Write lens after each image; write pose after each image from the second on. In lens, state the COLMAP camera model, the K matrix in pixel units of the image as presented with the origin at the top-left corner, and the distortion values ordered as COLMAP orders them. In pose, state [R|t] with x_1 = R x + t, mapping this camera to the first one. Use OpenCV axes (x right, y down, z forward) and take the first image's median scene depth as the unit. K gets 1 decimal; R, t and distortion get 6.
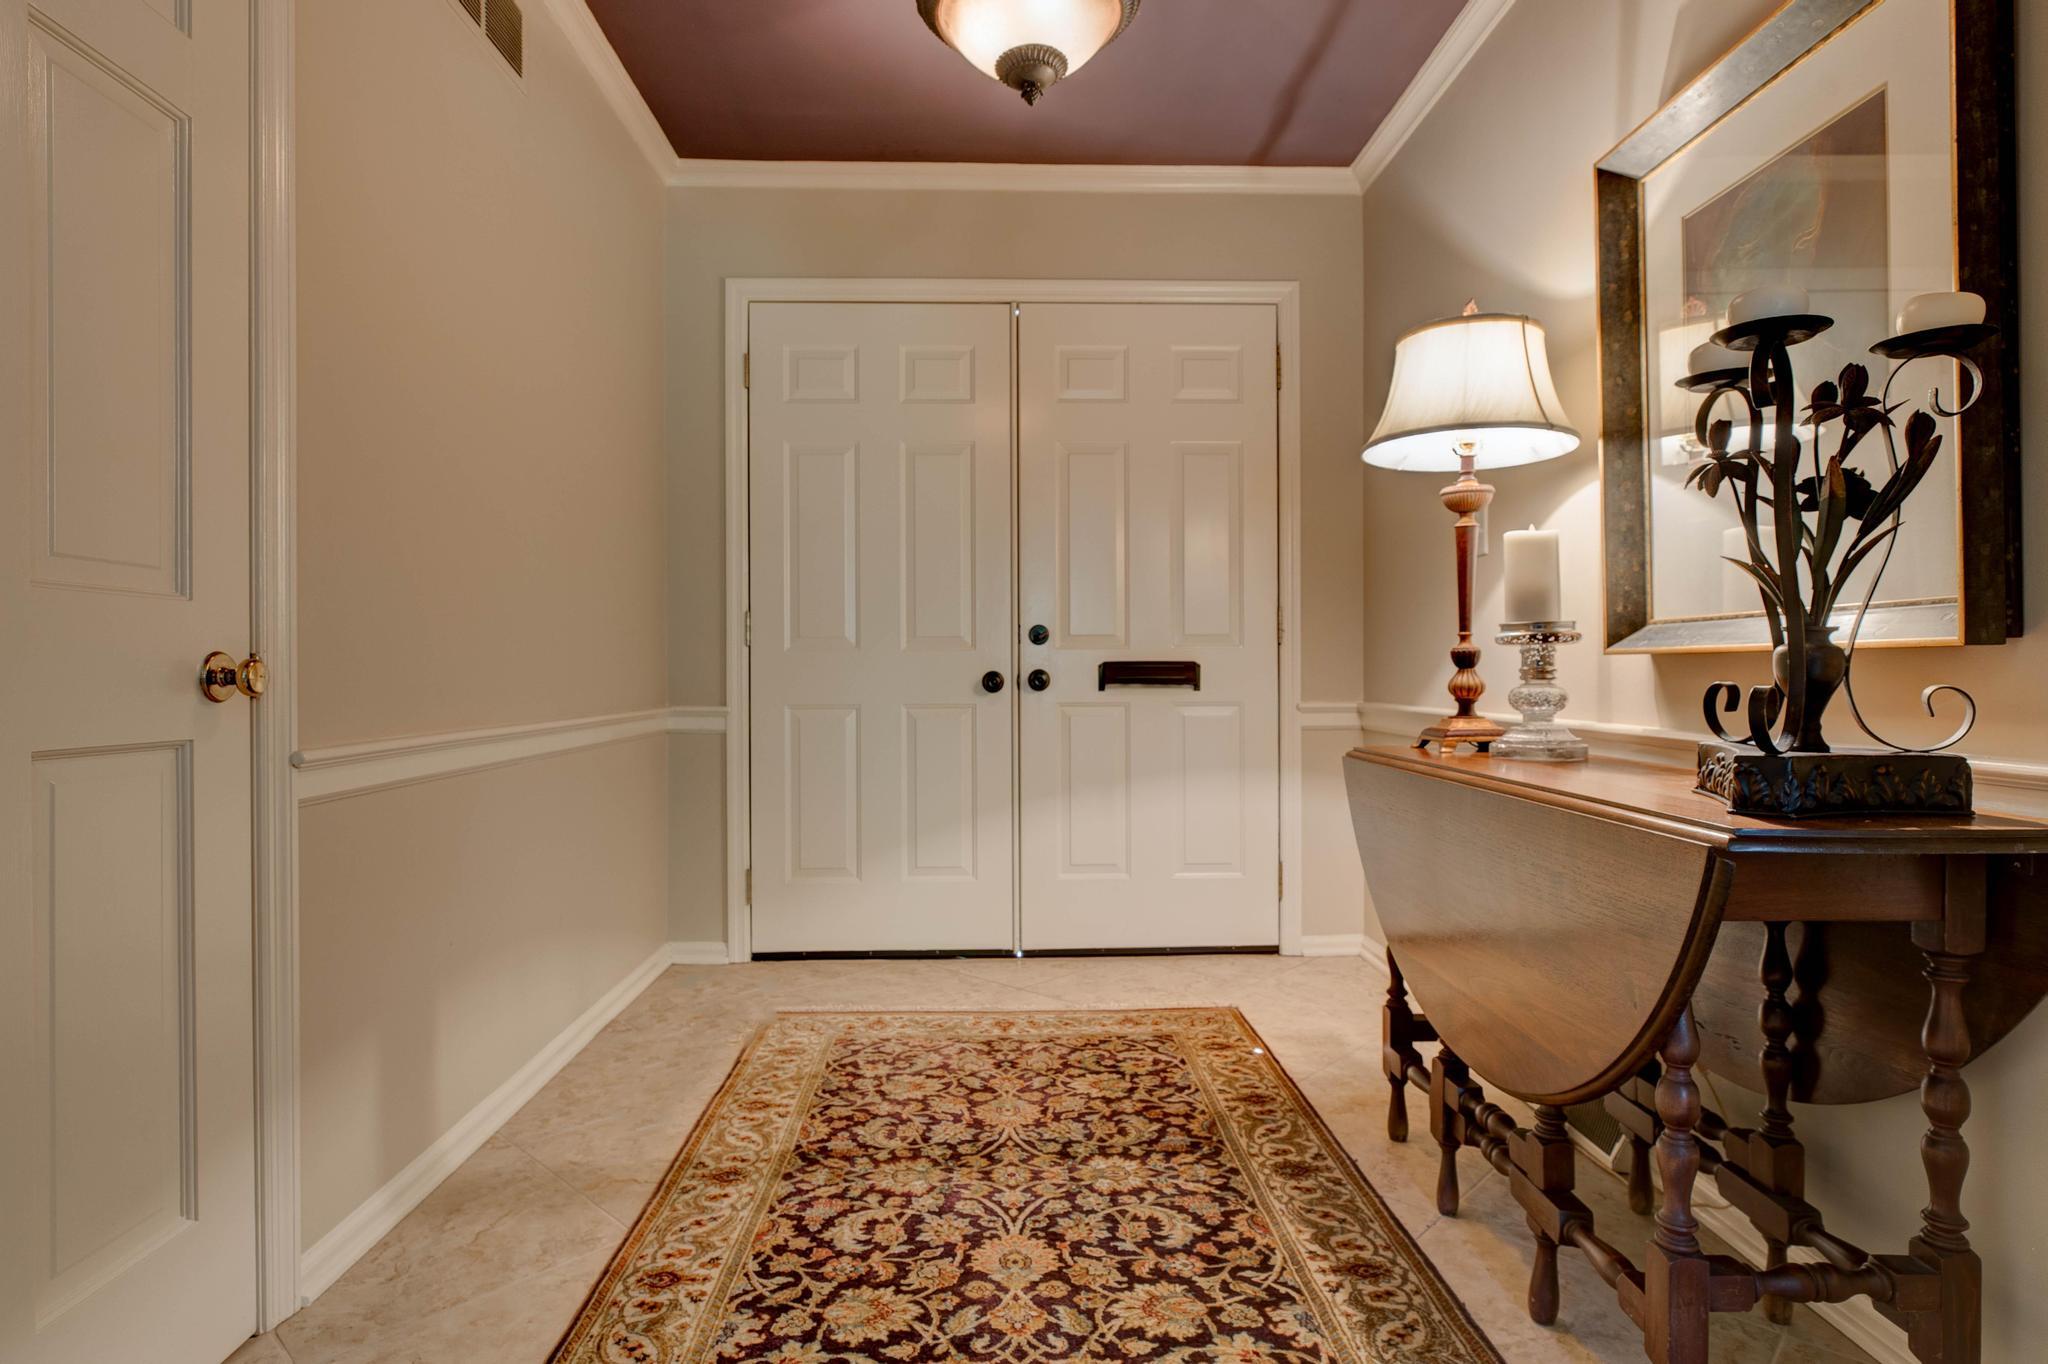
lens RADIAL K [[1130.9, 0, 1004.0], [0, 1130.9, 675.4], [0, 0, 1]] dist [0.008497, 0.000358]
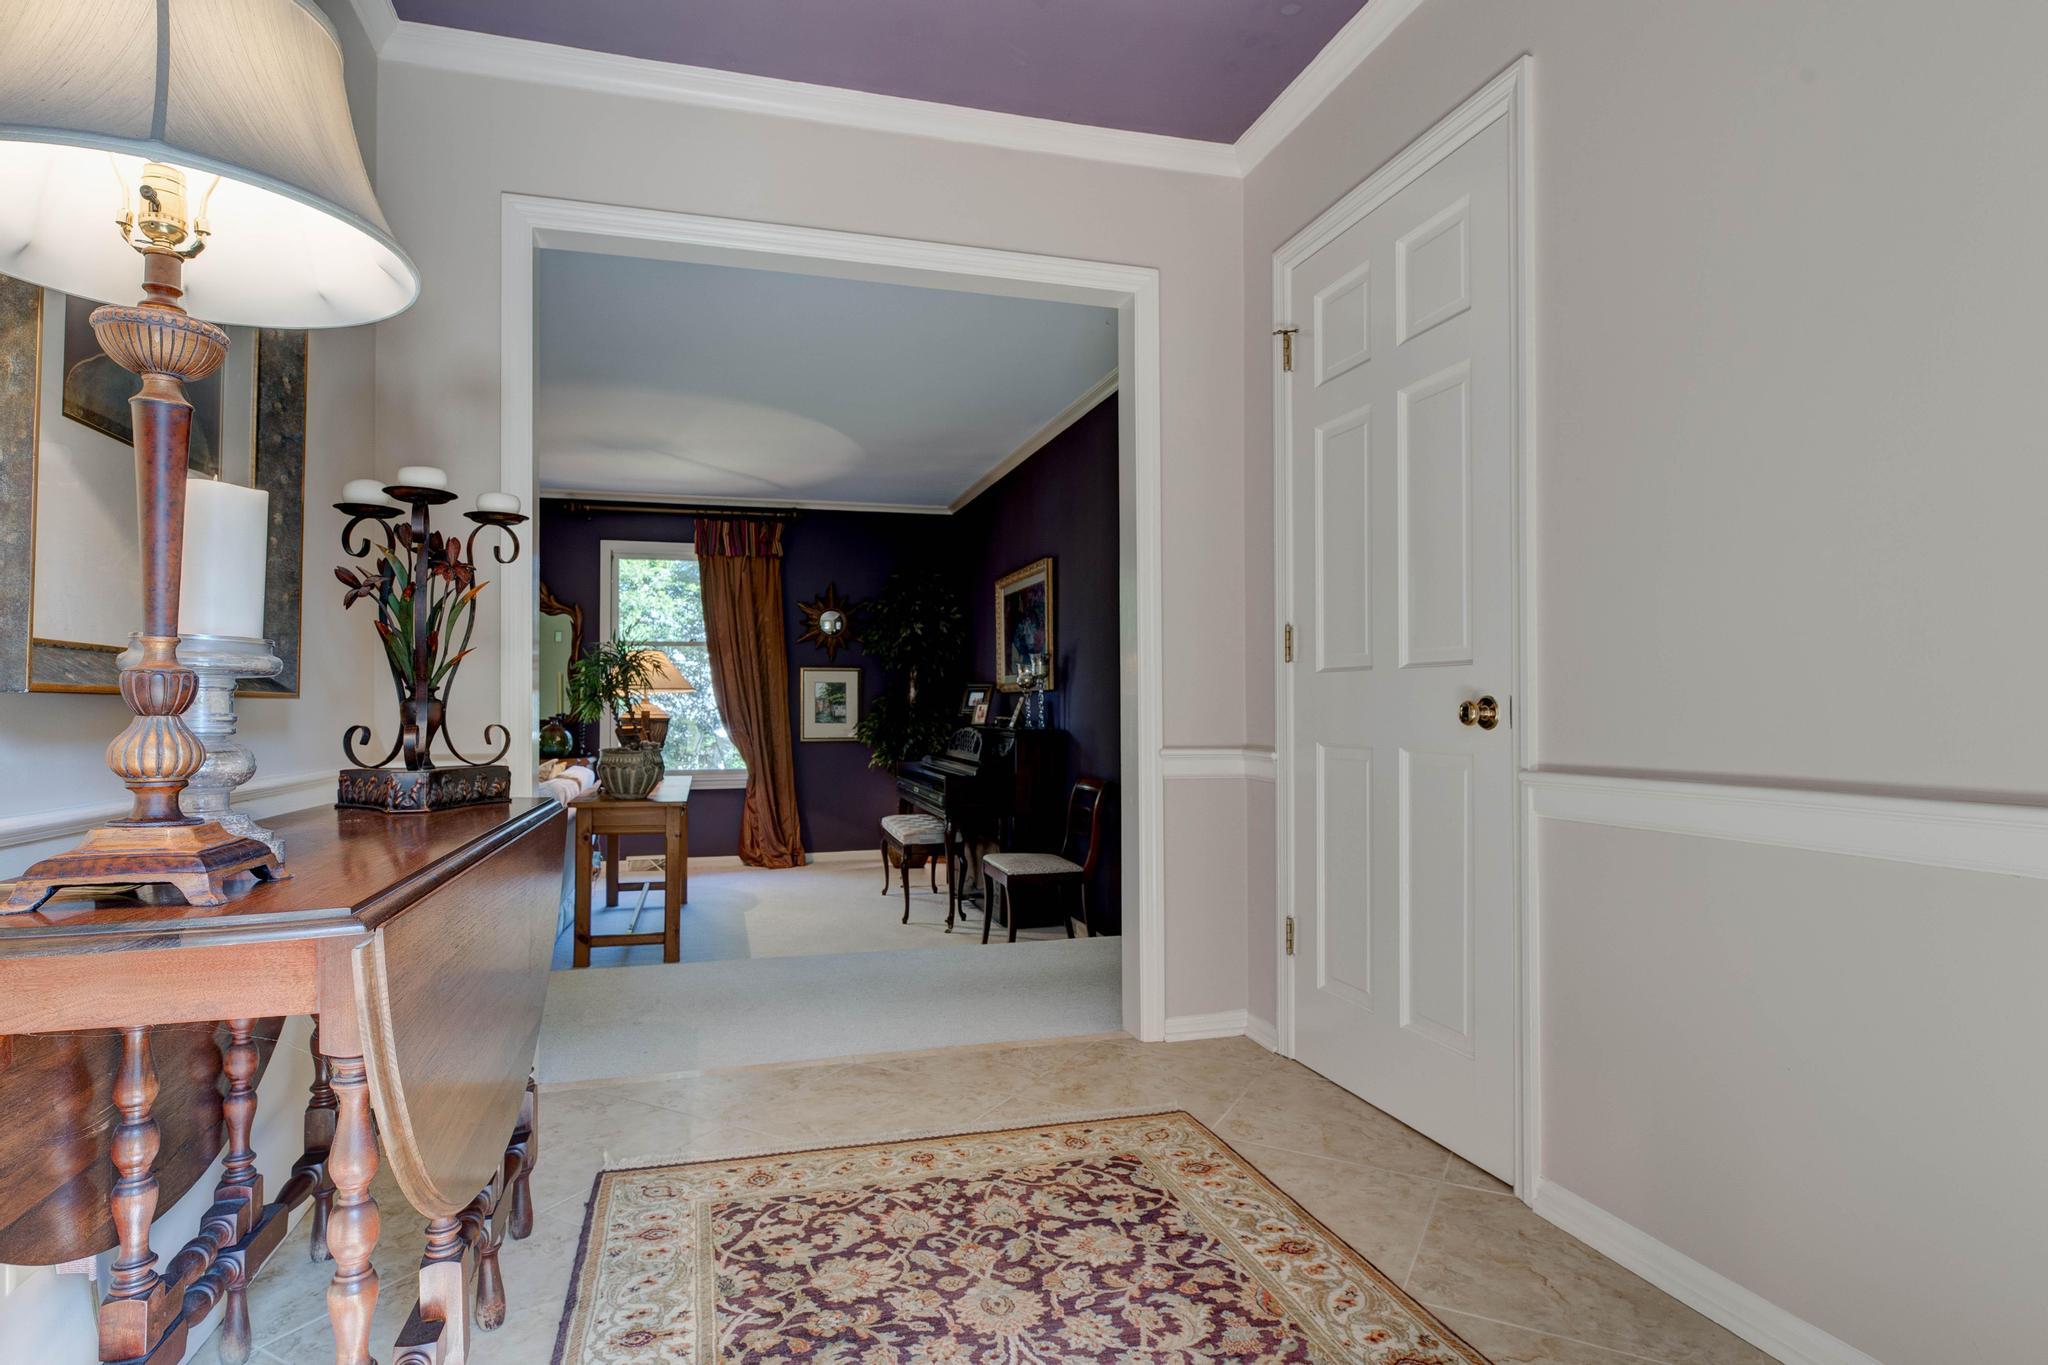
lens RADIAL K [[1130.9, 0, 1005.7], [0, 1130.9, 684.0], [0, 0, 1]] dist [0.008497, 0.000358]
pose [[-0.968822, -0.000257, -0.247757, 0.260089], [0.004681, 0.999802, -0.019340, -0.007574], [0.247713, -0.019897, -0.968629, 2.060627]]
